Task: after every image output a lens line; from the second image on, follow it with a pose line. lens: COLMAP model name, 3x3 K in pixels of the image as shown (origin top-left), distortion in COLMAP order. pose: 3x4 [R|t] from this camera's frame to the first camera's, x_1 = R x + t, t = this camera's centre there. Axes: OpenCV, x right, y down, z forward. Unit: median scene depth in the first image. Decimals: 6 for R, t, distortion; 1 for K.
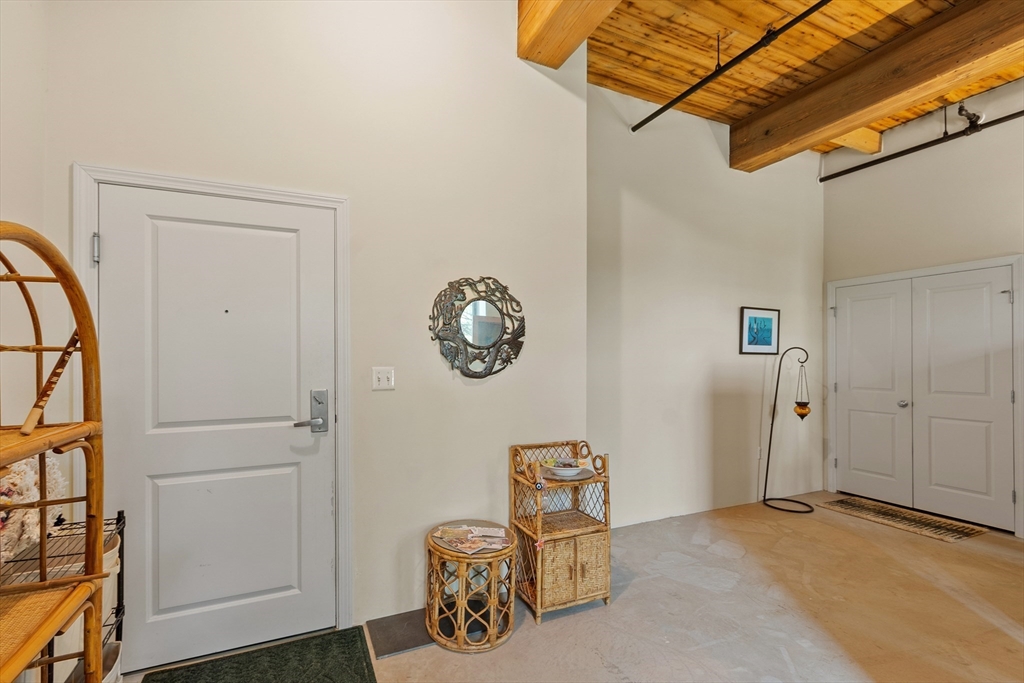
lens RADIAL K [[456.6, 0, 485.7], [0, 456.6, 355.8], [0, 0, 1]] dist [0.000002, 0.000793]
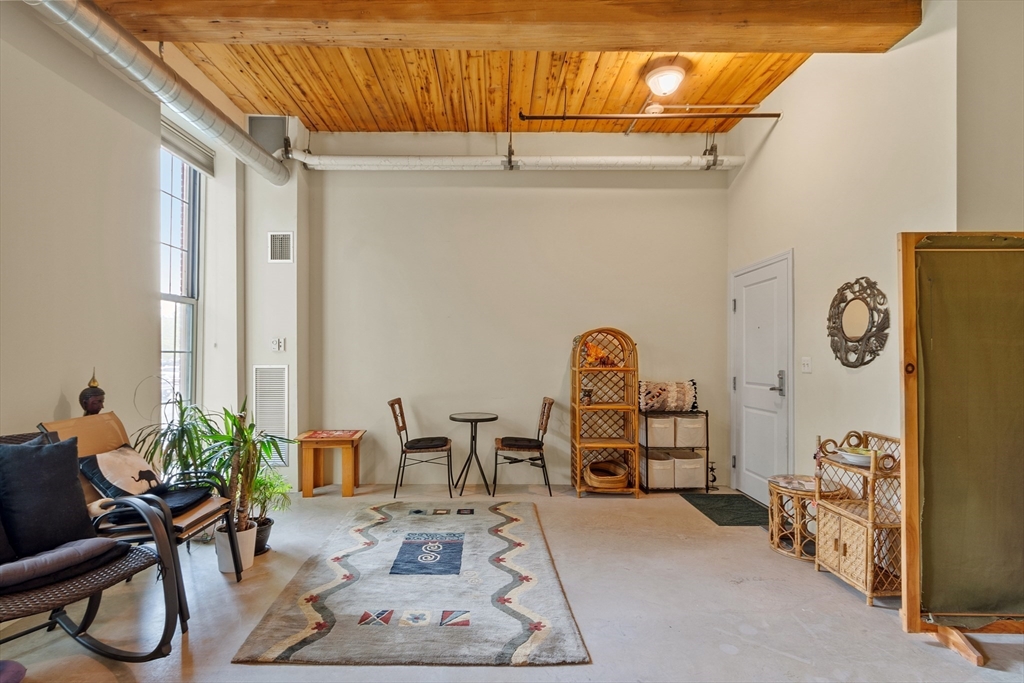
lens RADIAL K [[540.5, 0, 510.1], [0, 540.5, 345.1], [0, 0, 1]] dist [0.006784, -0.002031]
pose [[-0.376983, -0.015128, -0.926096, 1.053772], [0.007016, 0.999791, -0.019188, 0.008024], [0.926193, -0.013731, -0.376799, 0.478384]]
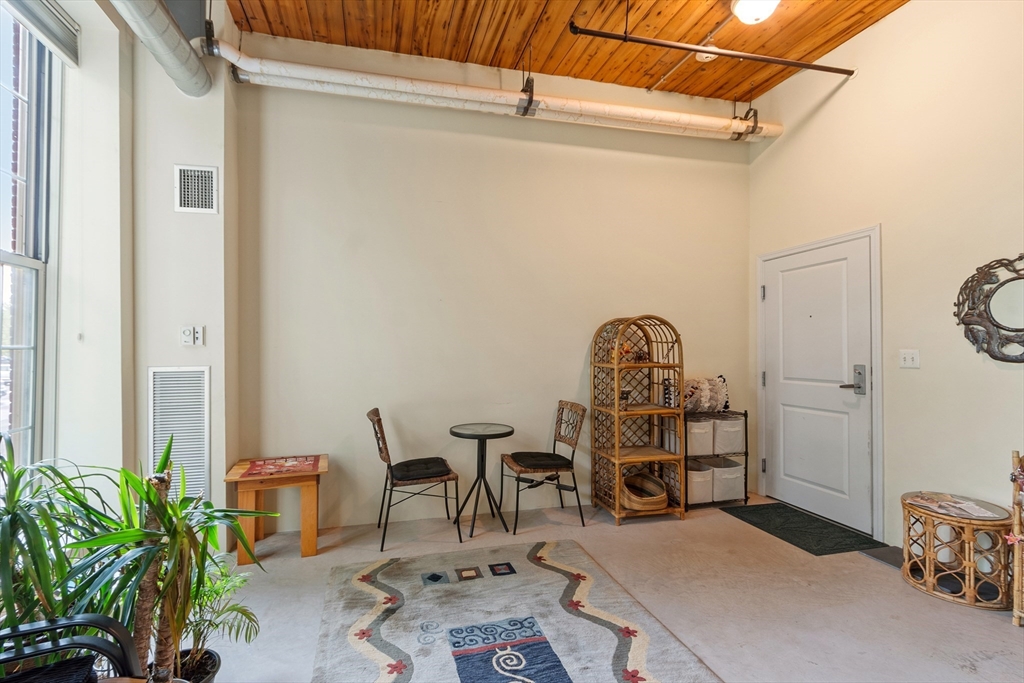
lens RADIAL K [[481.6, 0, 511.9], [0, 481.6, 340.4], [0, 0, 1]] dist [0.001329, 0.000184]
pose [[-0.135773, -0.012401, -0.990662, 0.744294], [0.012911, 0.999815, -0.014285, 0.002796], [0.990656, -0.014730, -0.135588, 0.070366]]
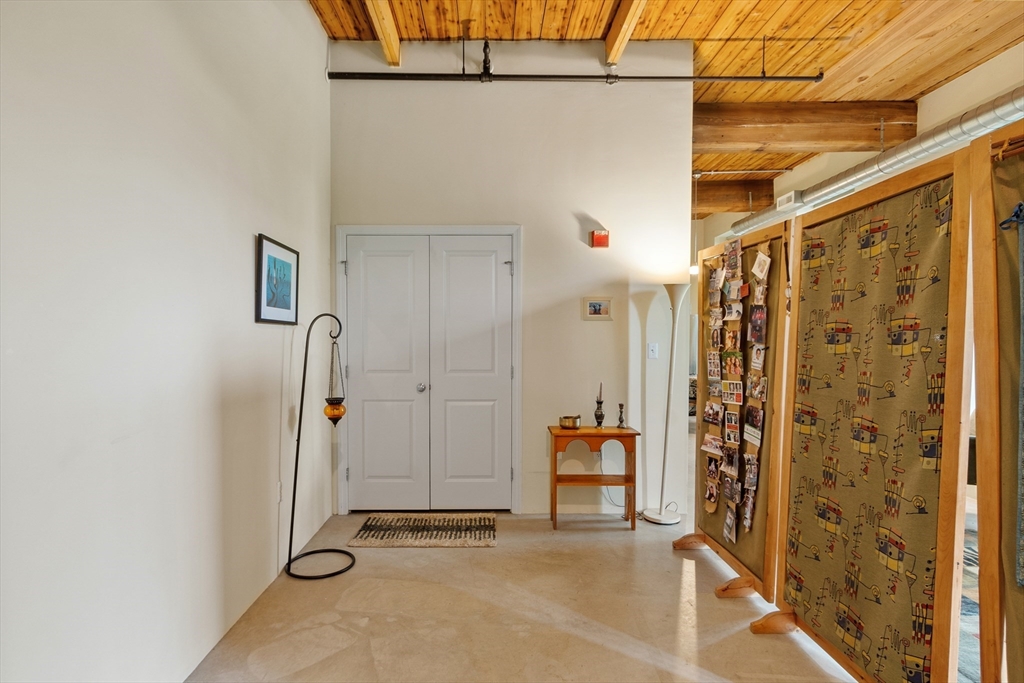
lens RADIAL K [[540.5, 0, 519.0], [0, 540.5, 353.7], [0, 0, 1]] dist [0.006784, -0.002031]
pose [[0.392795, -0.029998, 0.919137, 0.100734], [-0.010192, 0.999264, 0.036968, 0.007166], [-0.919570, -0.023889, 0.392200, 0.522431]]
